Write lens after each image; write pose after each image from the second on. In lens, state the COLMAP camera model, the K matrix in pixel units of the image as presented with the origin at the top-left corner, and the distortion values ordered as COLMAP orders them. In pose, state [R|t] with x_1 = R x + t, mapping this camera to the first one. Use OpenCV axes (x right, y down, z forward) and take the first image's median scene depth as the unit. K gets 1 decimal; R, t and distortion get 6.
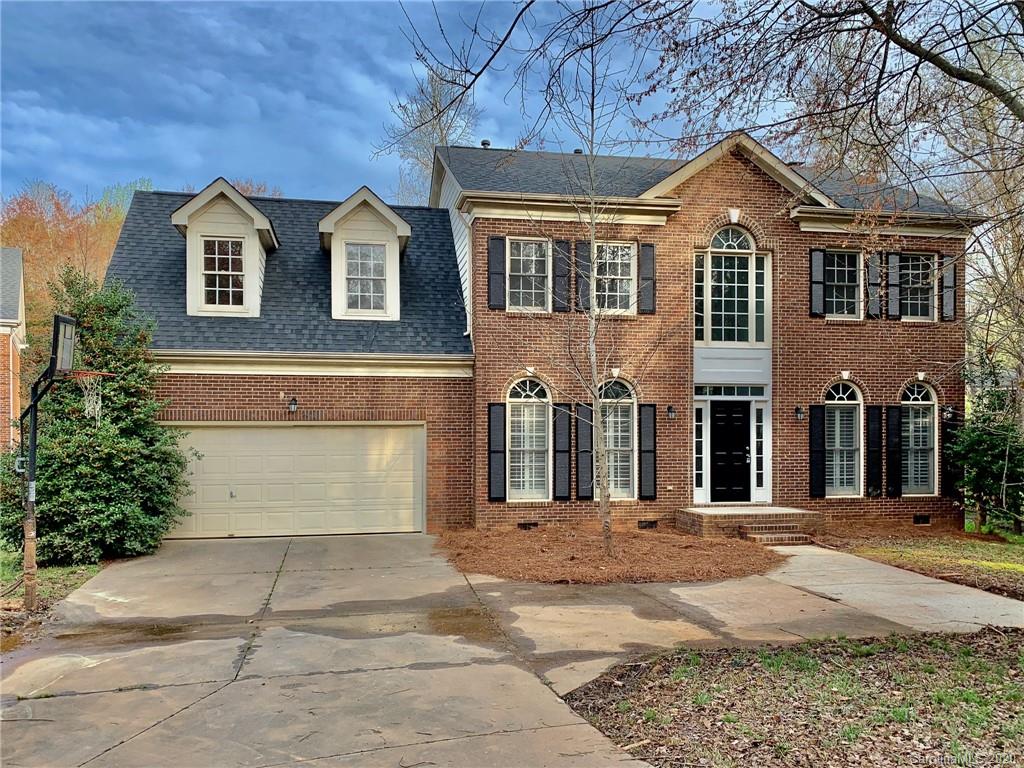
lens RADIAL K [[819.3, 0, 500.1], [0, 819.3, 415.5], [0, 0, 1]] dist [0.062361, -0.086426]
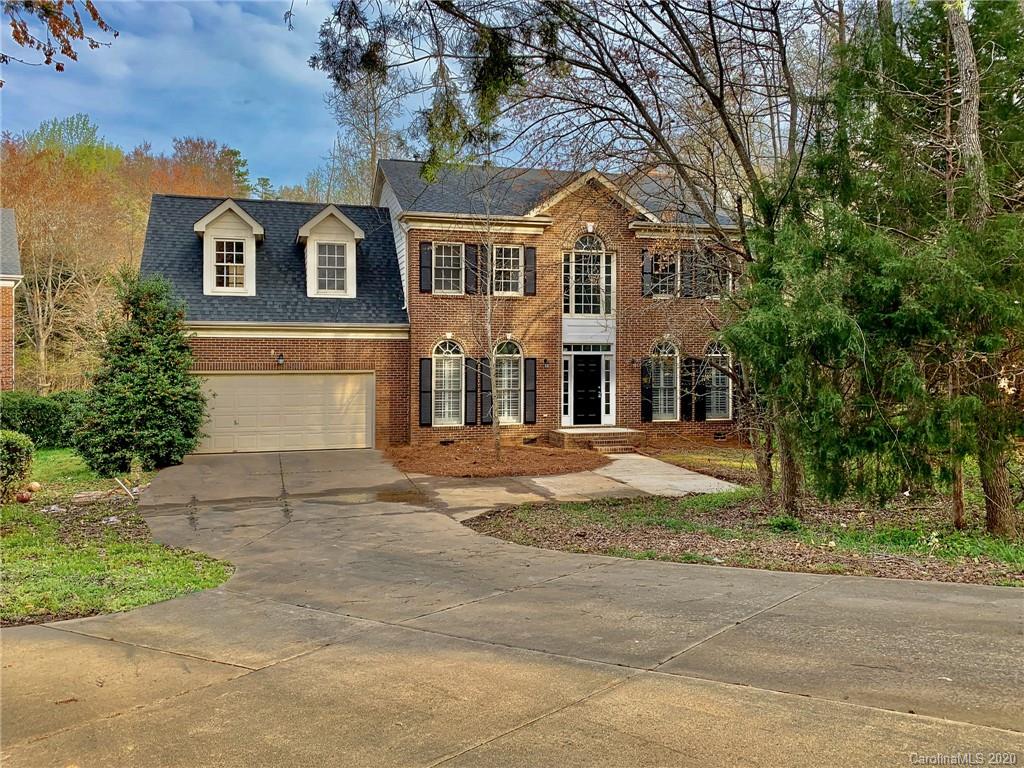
lens RADIAL K [[819.3, 0, 499.3], [0, 819.3, 345.4], [0, 0, 1]] dist [0.062361, -0.086426]
pose [[0.995873, 0.002082, 0.090734, -0.005658], [-0.003028, 0.999942, 0.010290, -0.050892], [-0.090708, -0.010522, 0.995822, -0.434817]]
